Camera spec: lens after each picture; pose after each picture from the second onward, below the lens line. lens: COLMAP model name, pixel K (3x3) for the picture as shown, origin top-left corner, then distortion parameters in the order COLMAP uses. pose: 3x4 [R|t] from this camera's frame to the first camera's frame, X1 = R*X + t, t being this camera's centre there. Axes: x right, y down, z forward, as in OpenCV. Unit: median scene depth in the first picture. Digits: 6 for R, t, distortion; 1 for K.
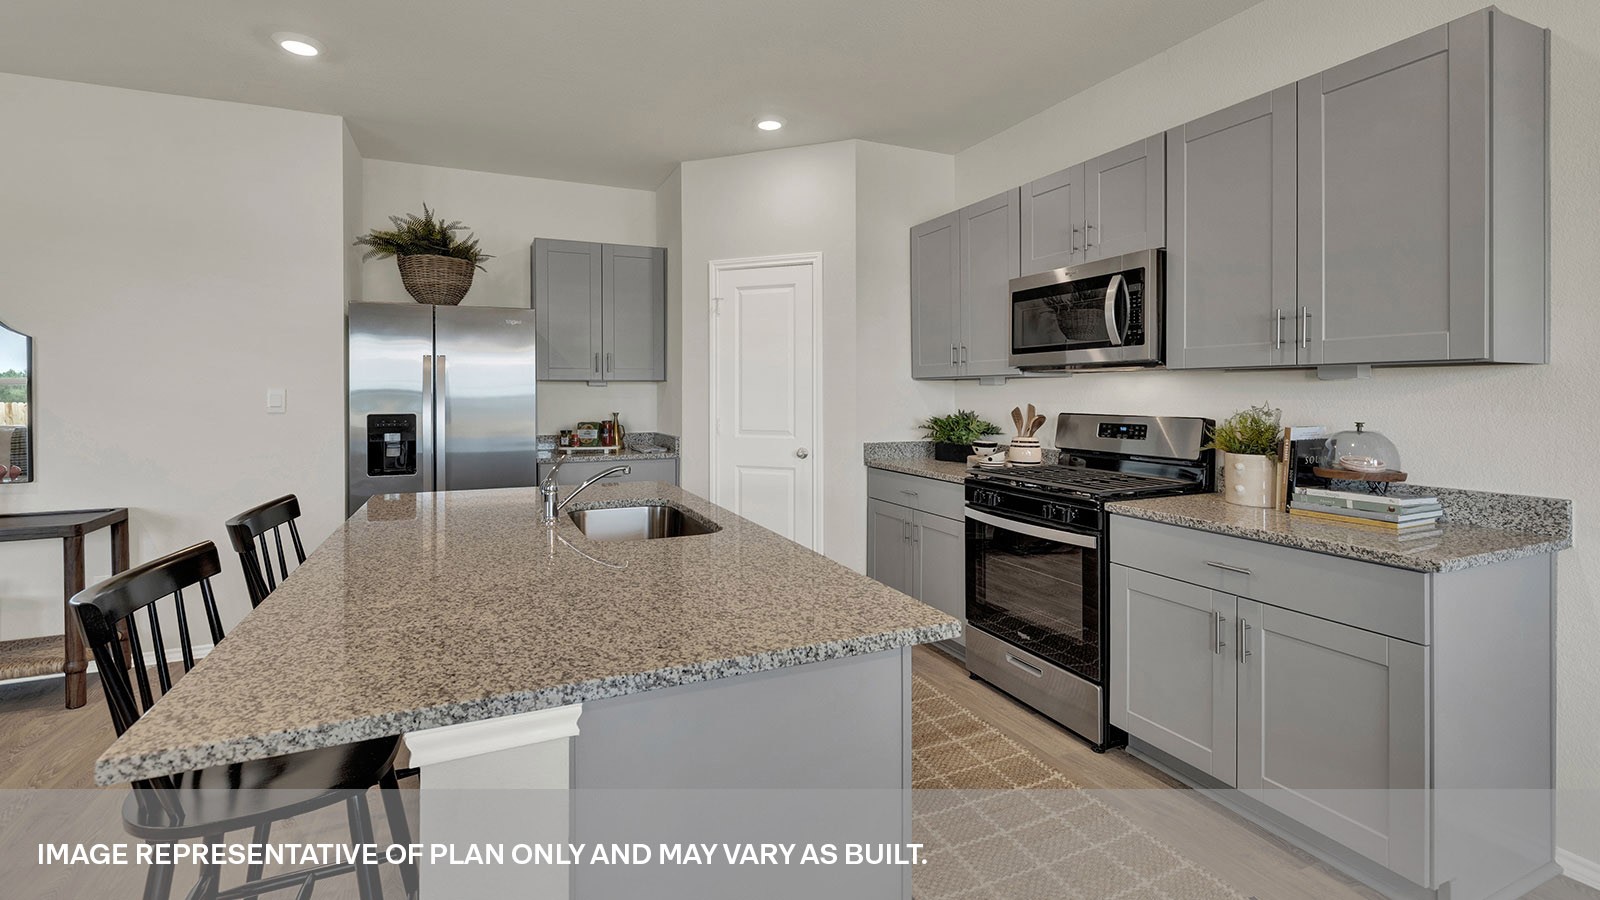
lens RADIAL K [[722.7, 0, 769.6], [0, 722.7, 397.3], [0, 0, 1]] dist [0.000650, 0.000684]
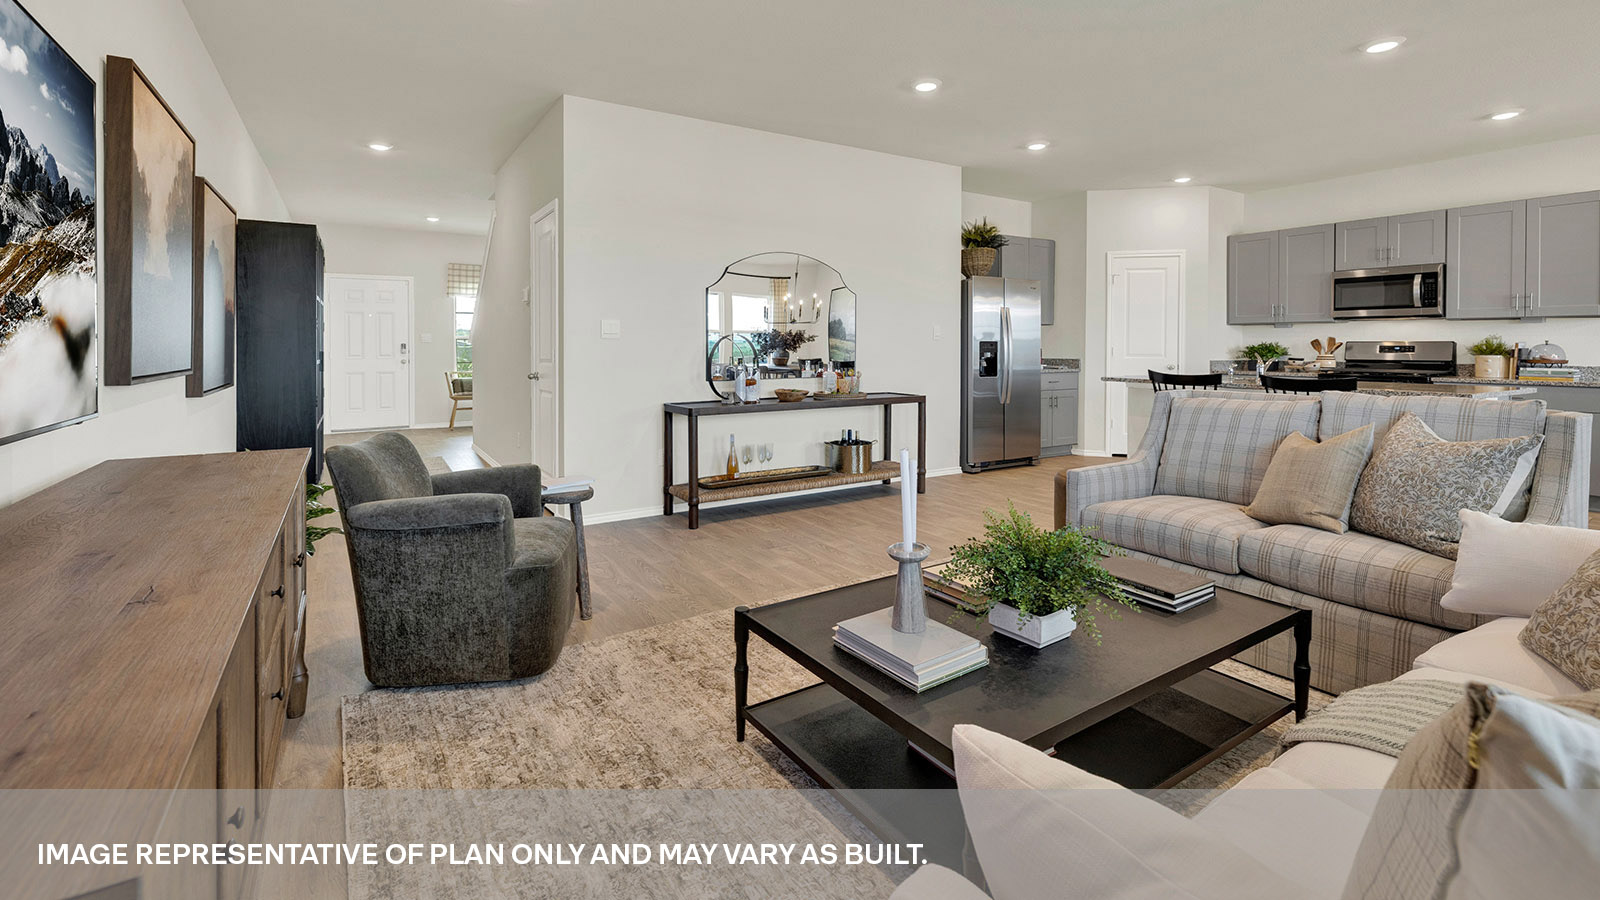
lens RADIAL K [[722.7, 0, 767.7], [0, 722.7, 355.6], [0, 0, 1]] dist [0.000650, 0.000684]
pose [[0.989011, 0.004027, 0.147789, -1.509401], [-0.004843, 0.999975, 0.005165, 0.060524], [-0.147764, -0.005824, 0.989005, -0.721479]]
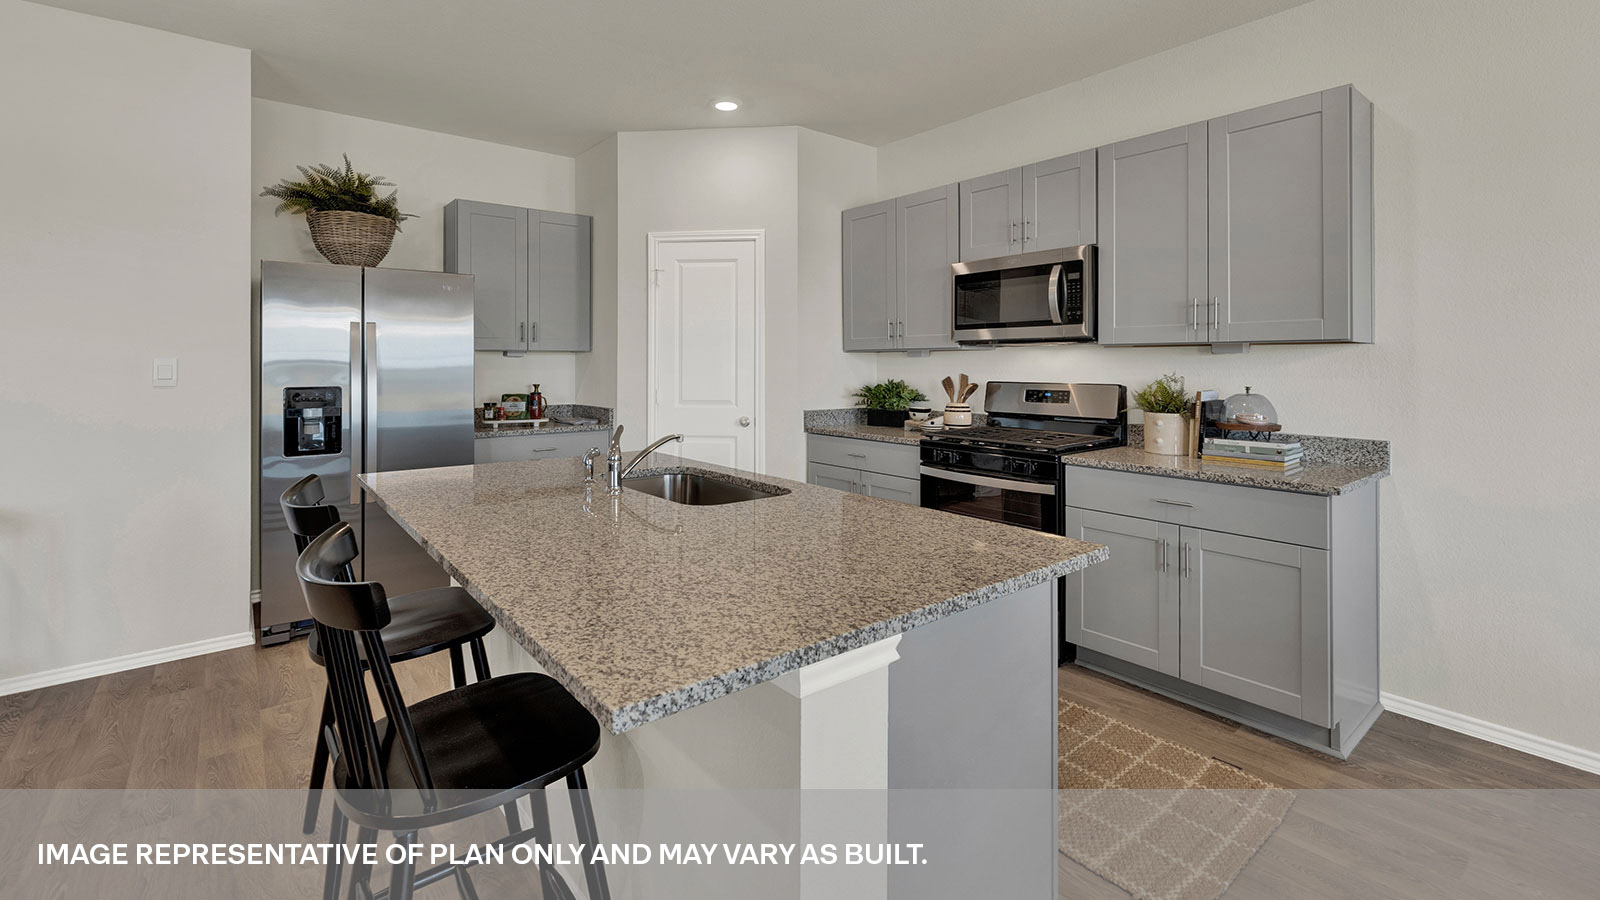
lens RADIAL K [[722.7, 0, 774.8], [0, 722.7, 366.3], [0, 0, 1]] dist [0.000650, 0.000684]
pose [[0.964923, -0.000090, 0.262532, -0.243759], [0.000917, 0.999995, -0.003029, 0.000652], [-0.262530, 0.003163, 0.964919, -0.020981]]
